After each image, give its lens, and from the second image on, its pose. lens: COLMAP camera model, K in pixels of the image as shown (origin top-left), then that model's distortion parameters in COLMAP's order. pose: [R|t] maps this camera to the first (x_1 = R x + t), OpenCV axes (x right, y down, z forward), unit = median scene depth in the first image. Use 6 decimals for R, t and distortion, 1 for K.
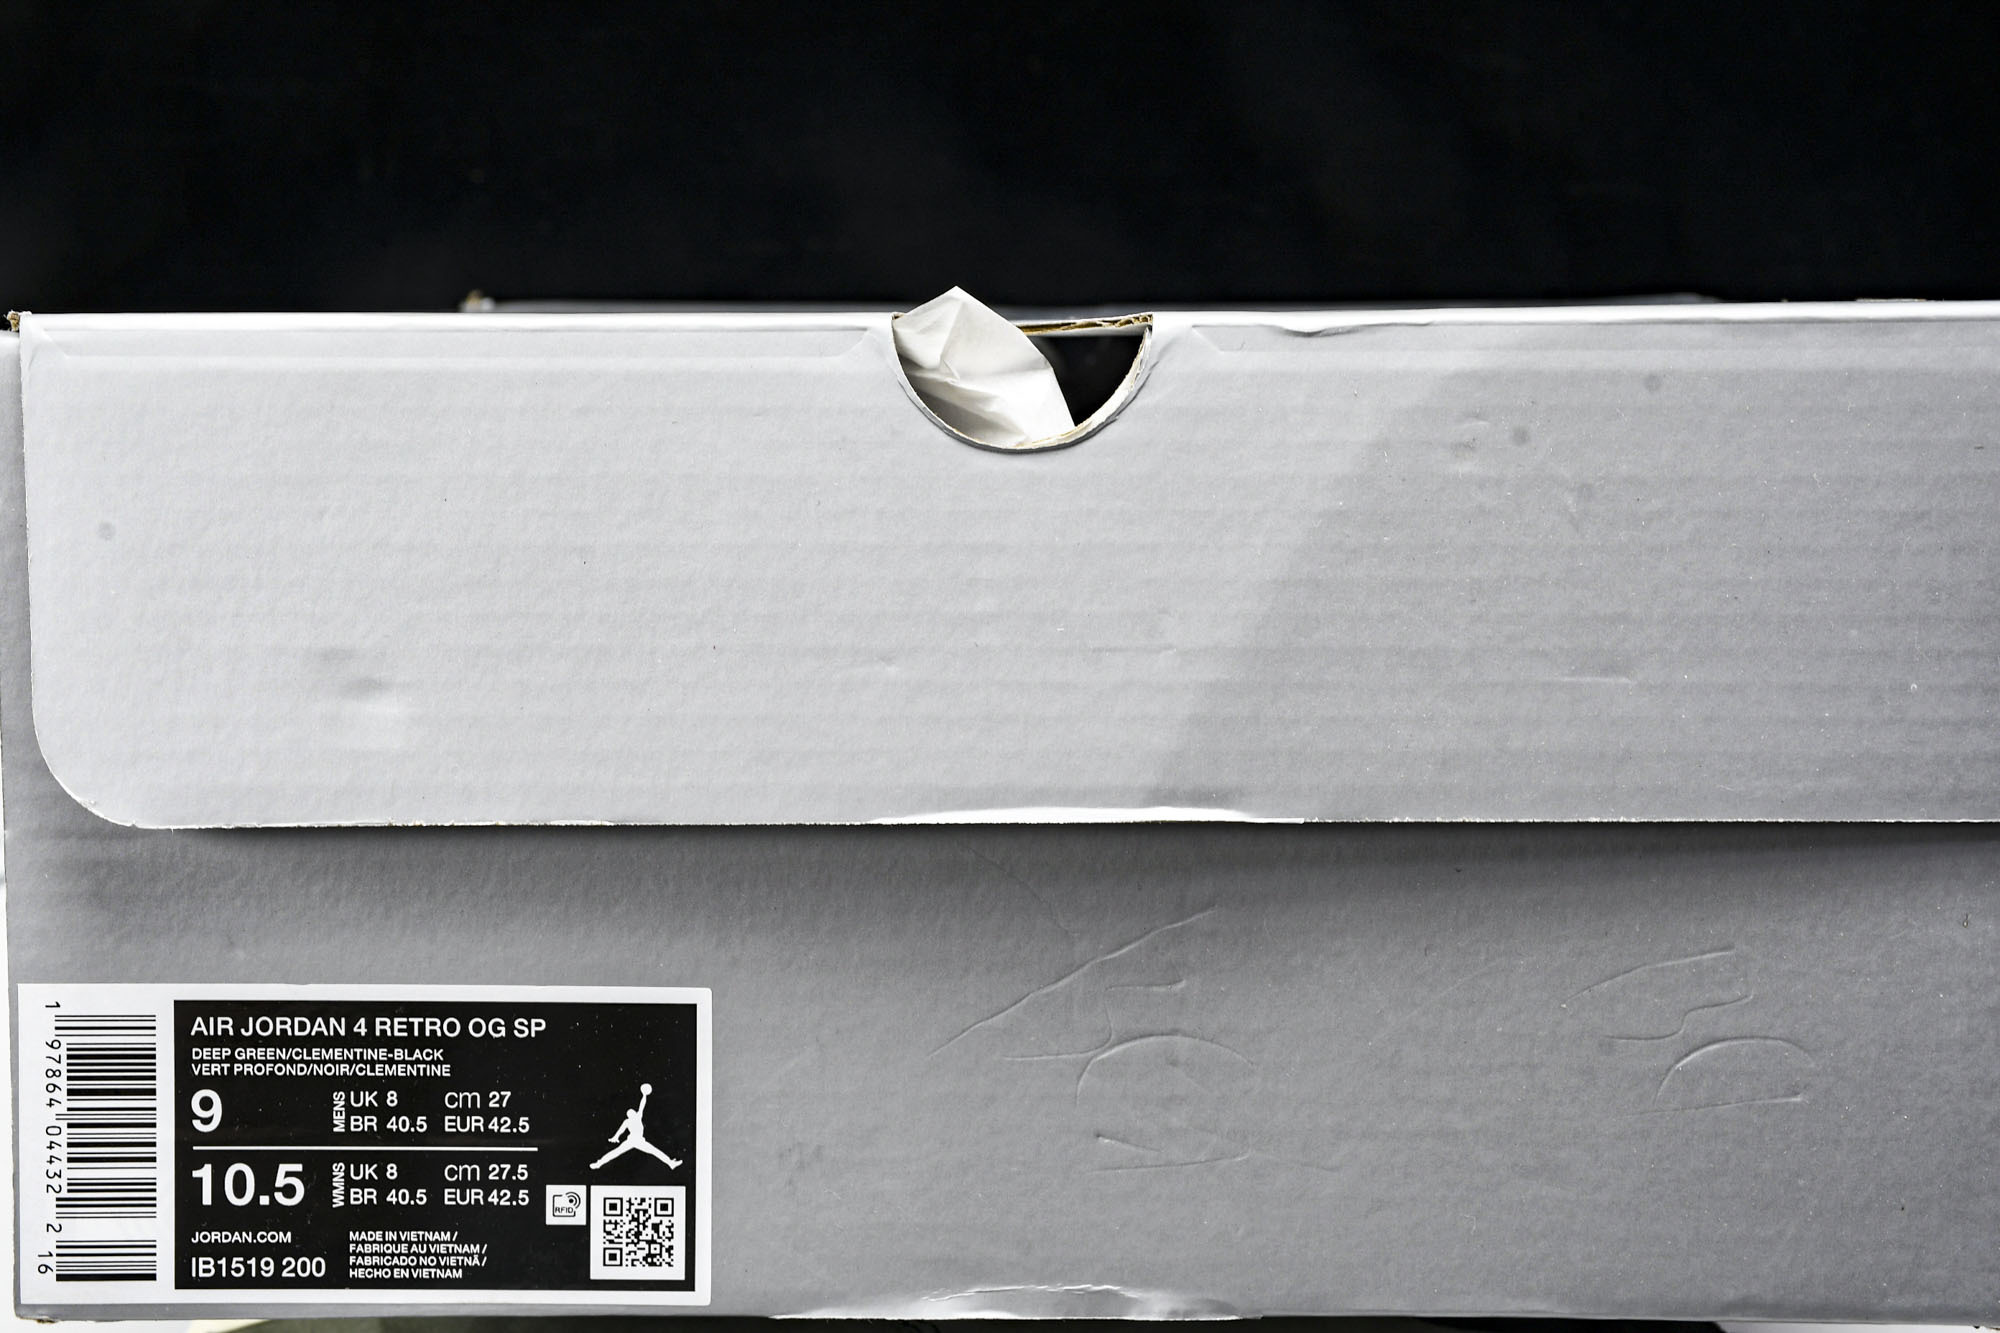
lens RADIAL K [[3860.7, 0, 1003.2], [0, 3860.7, 674.1], [0, 0, 1]] dist [0.201607, 0.000000]
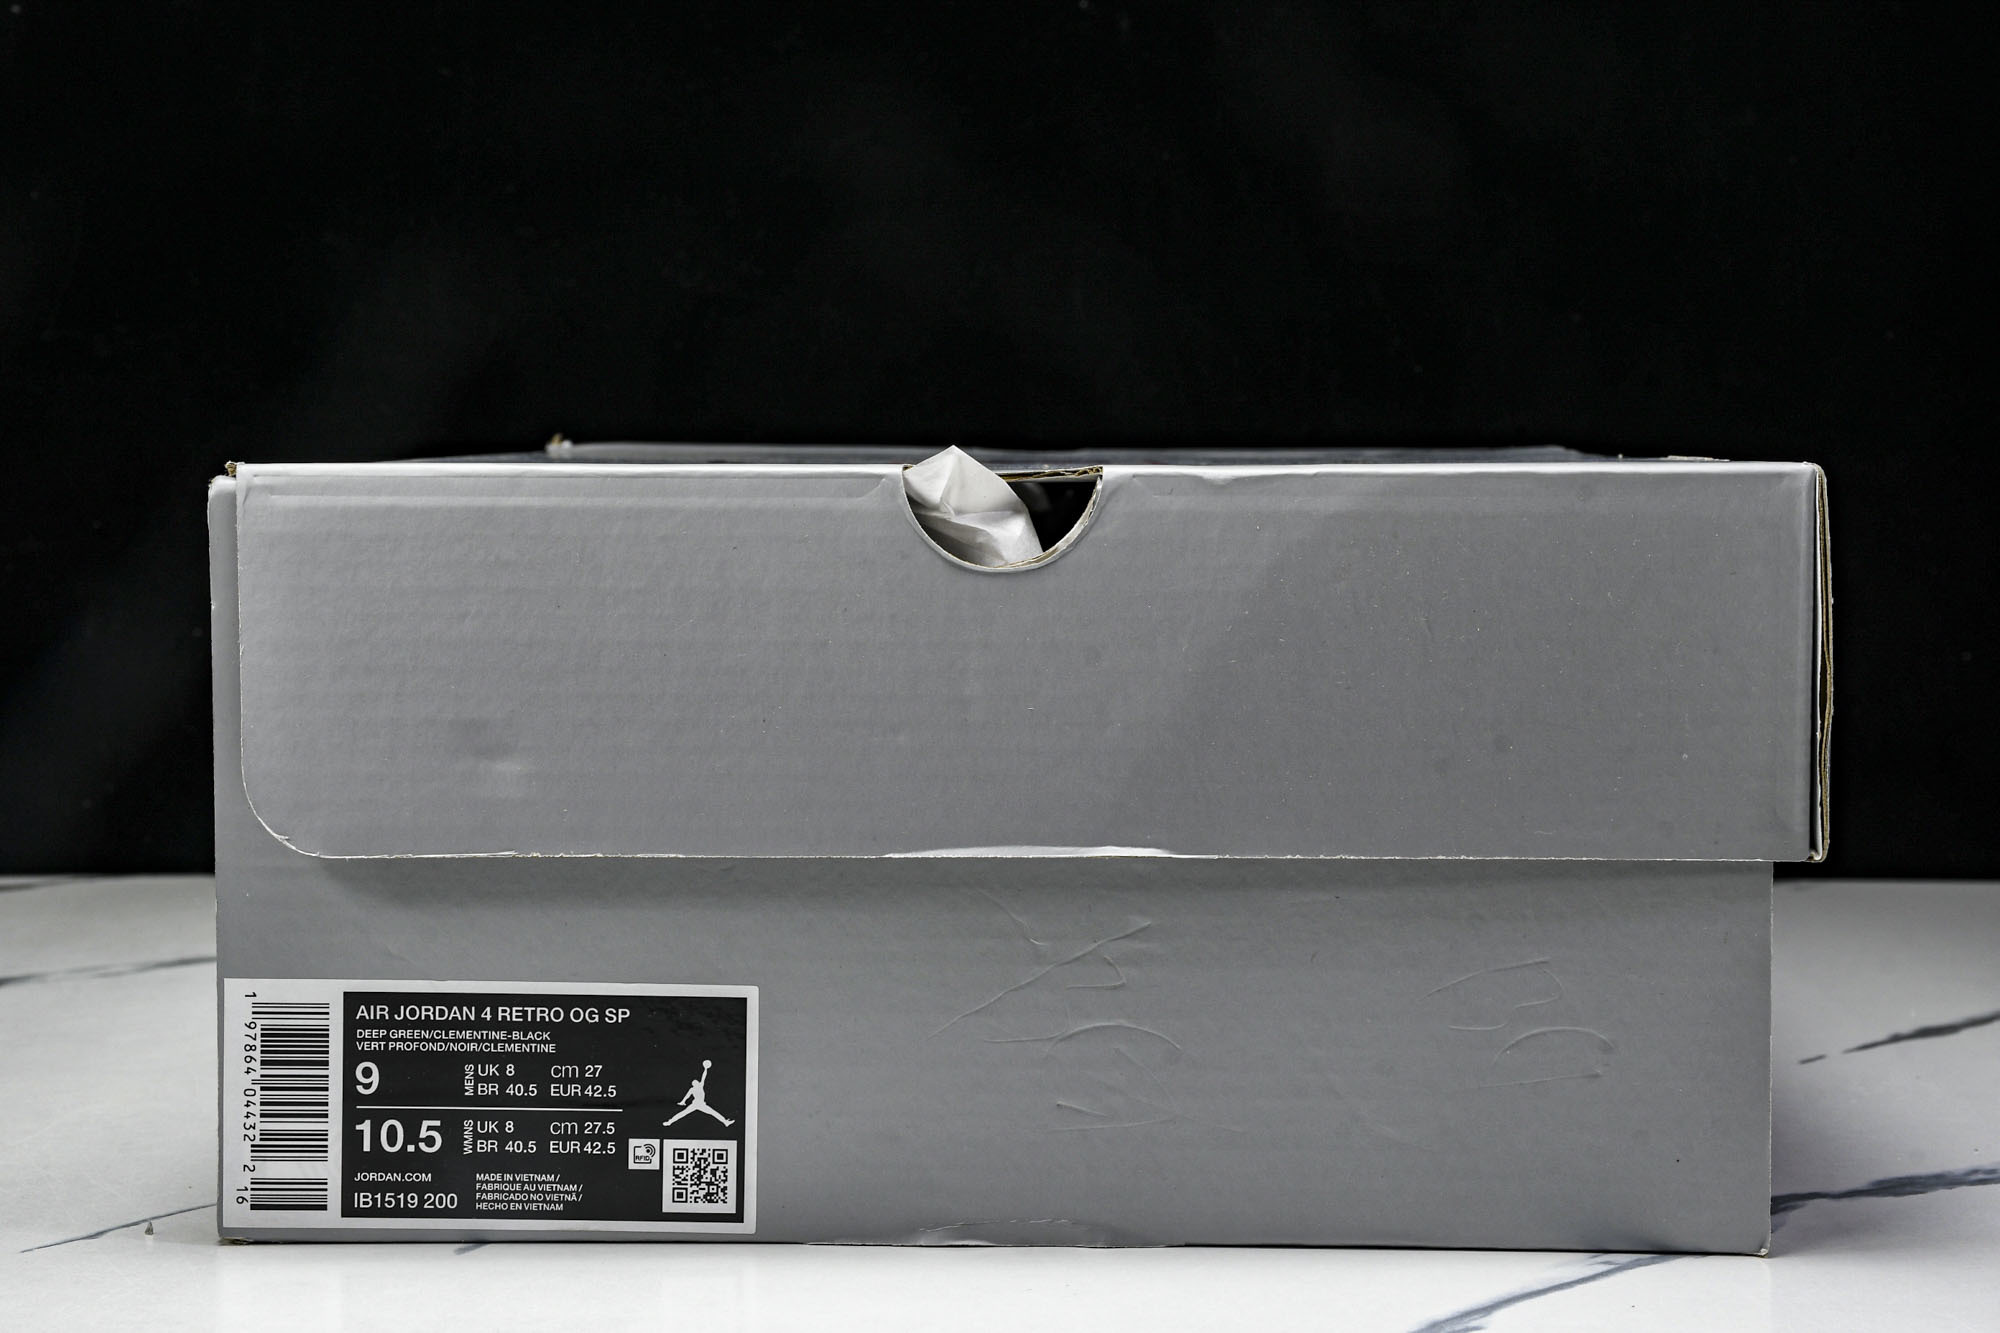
lens RADIAL K [[3662.0, 0, 998.7], [0, 3662.0, 663.0], [0, 0, 1]] dist [-0.204080, 0.000000]
pose [[0.999965, 0.005635, 0.006258, -0.003555], [-0.005463, 0.999616, -0.027153, 0.006171], [-0.006408, 0.027118, 0.999612, -0.212256]]
